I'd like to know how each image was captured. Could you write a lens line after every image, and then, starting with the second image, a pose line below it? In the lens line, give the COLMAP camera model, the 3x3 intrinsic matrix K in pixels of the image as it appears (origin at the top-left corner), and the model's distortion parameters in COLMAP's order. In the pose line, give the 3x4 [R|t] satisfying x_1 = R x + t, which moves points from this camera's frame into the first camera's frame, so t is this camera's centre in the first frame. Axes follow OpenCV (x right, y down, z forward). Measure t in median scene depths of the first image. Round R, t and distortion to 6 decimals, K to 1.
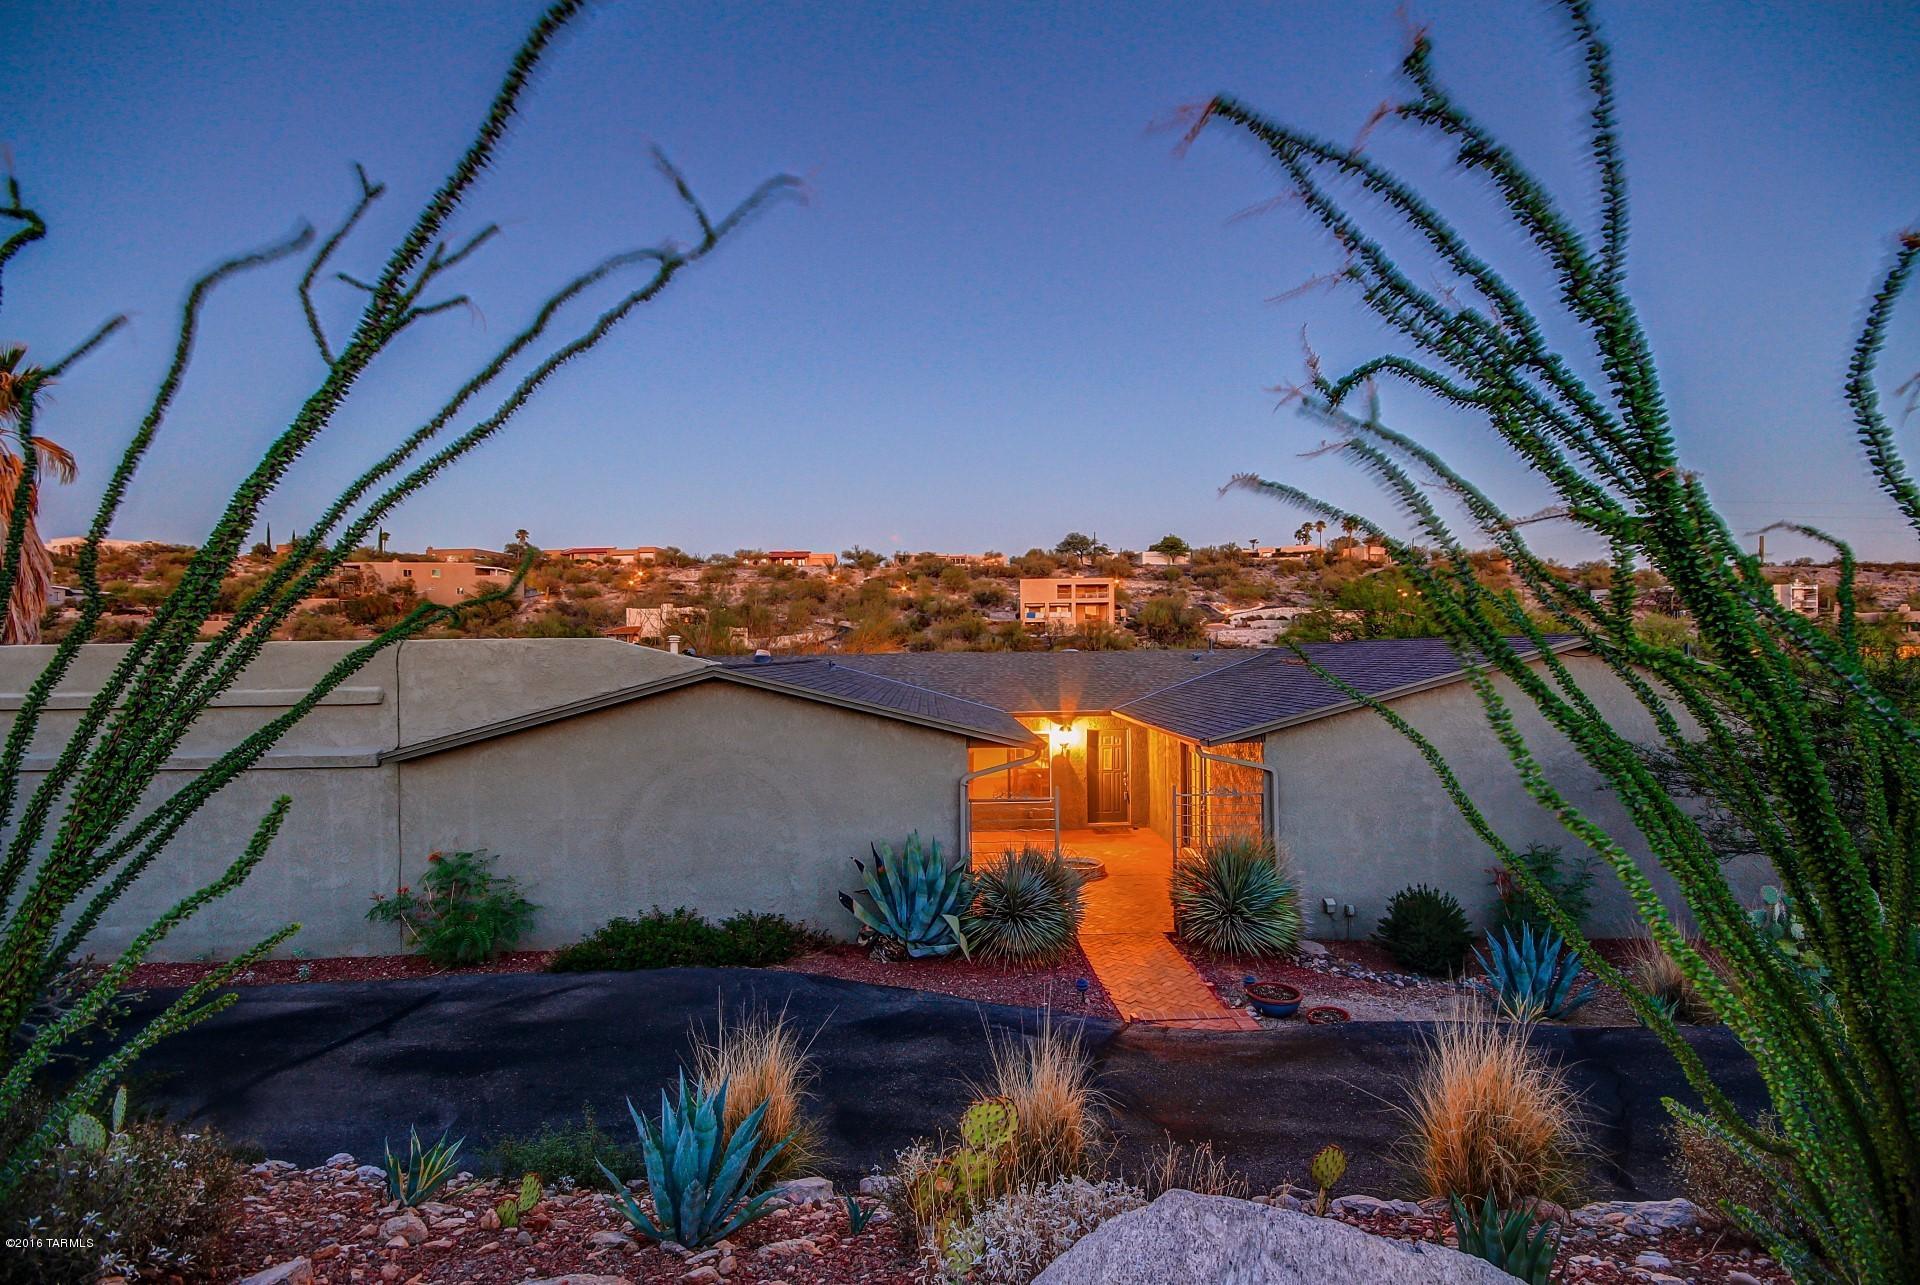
lens RADIAL K [[879.8, 0, 963.4], [0, 879.8, 646.2], [0, 0, 1]] dist [-0.000147, 0.000010]
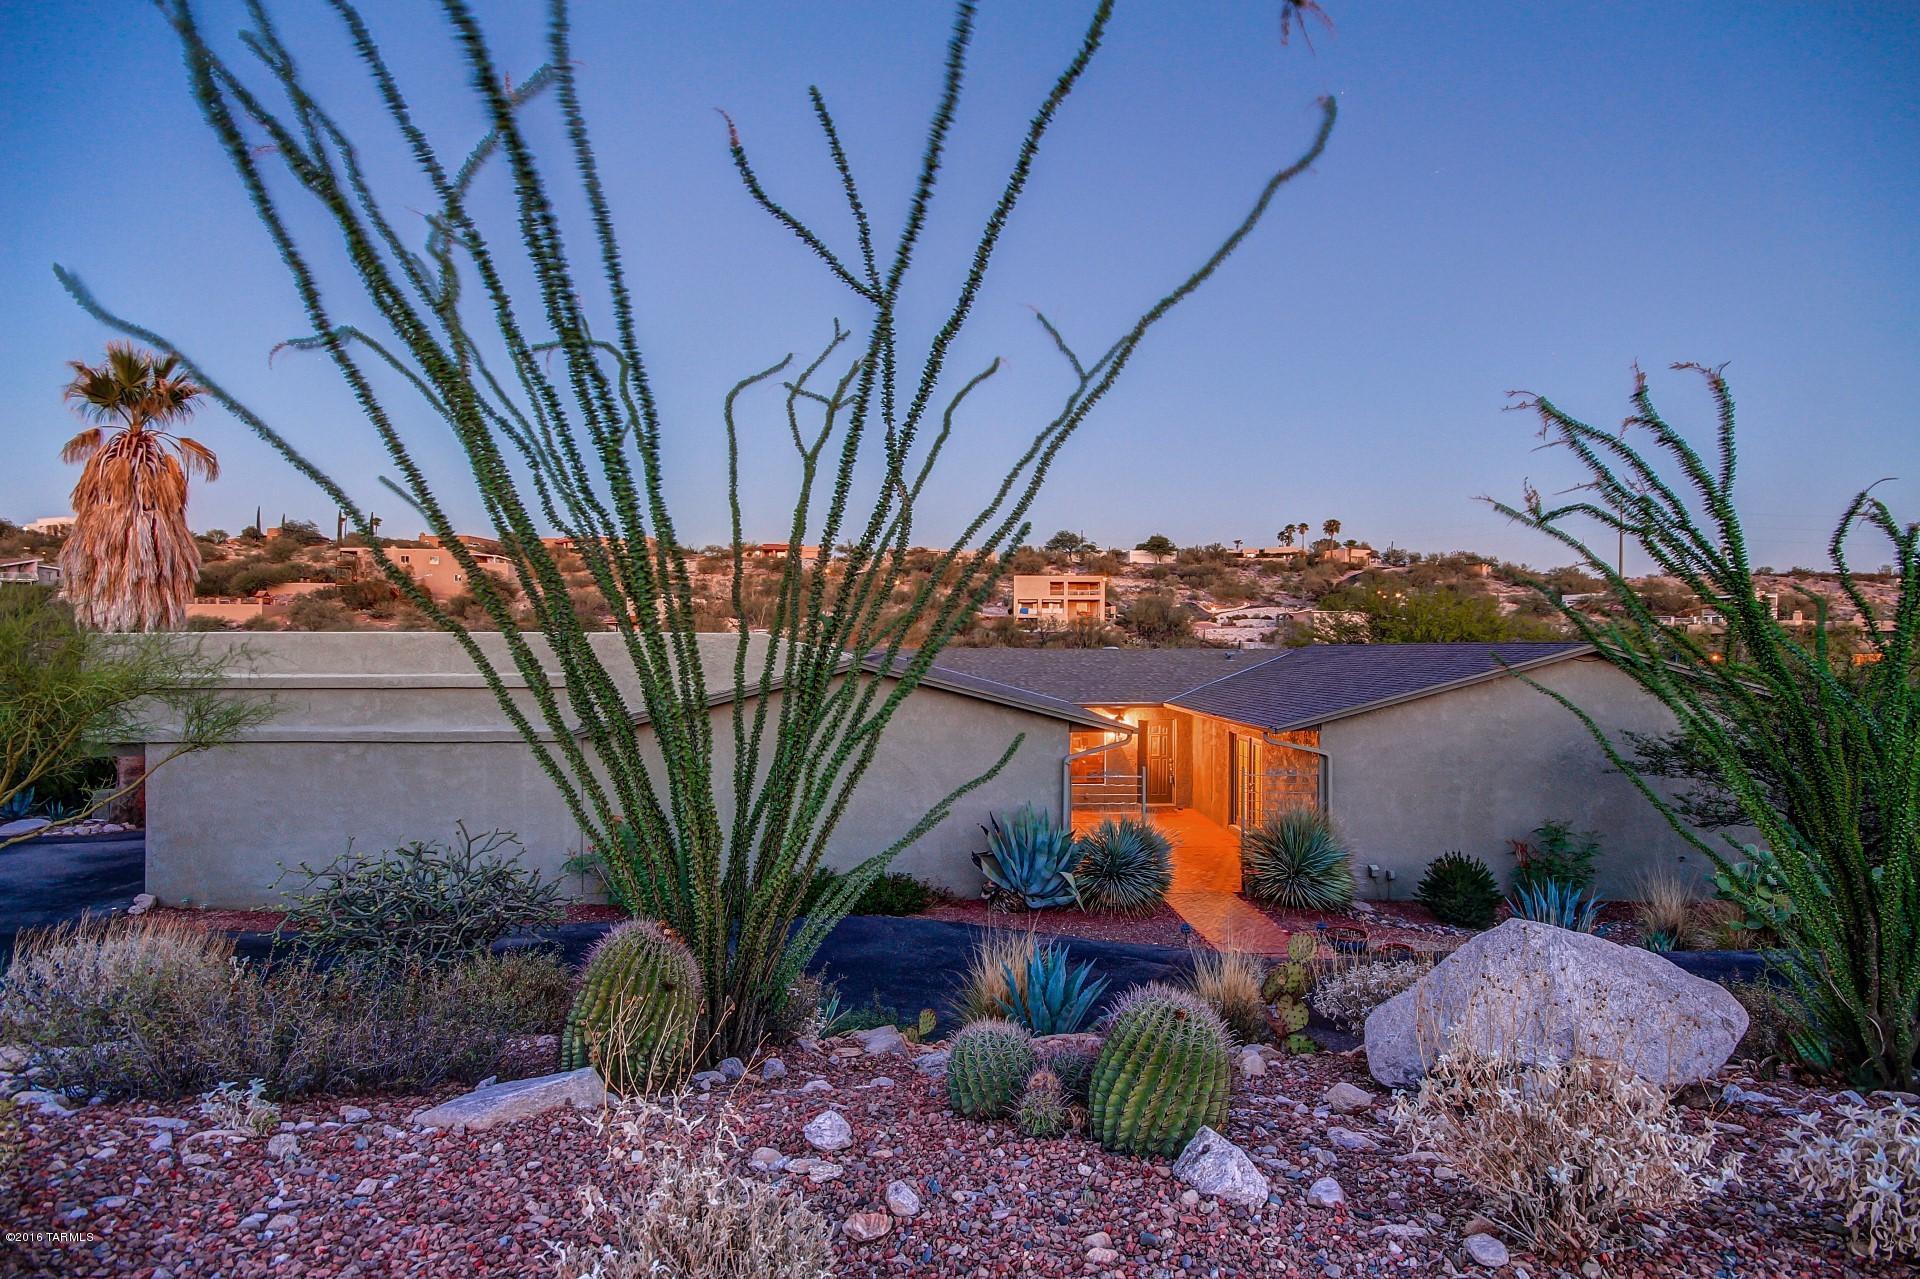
lens RADIAL K [[879.8, 0, 956.5], [0, 879.8, 639.9], [0, 0, 1]] dist [-0.000147, 0.000010]
pose [[0.999655, 0.014923, 0.021606, -0.131308], [-0.014932, 0.999888, 0.000250, -0.003649], [-0.021600, -0.000573, 0.999767, -0.123645]]
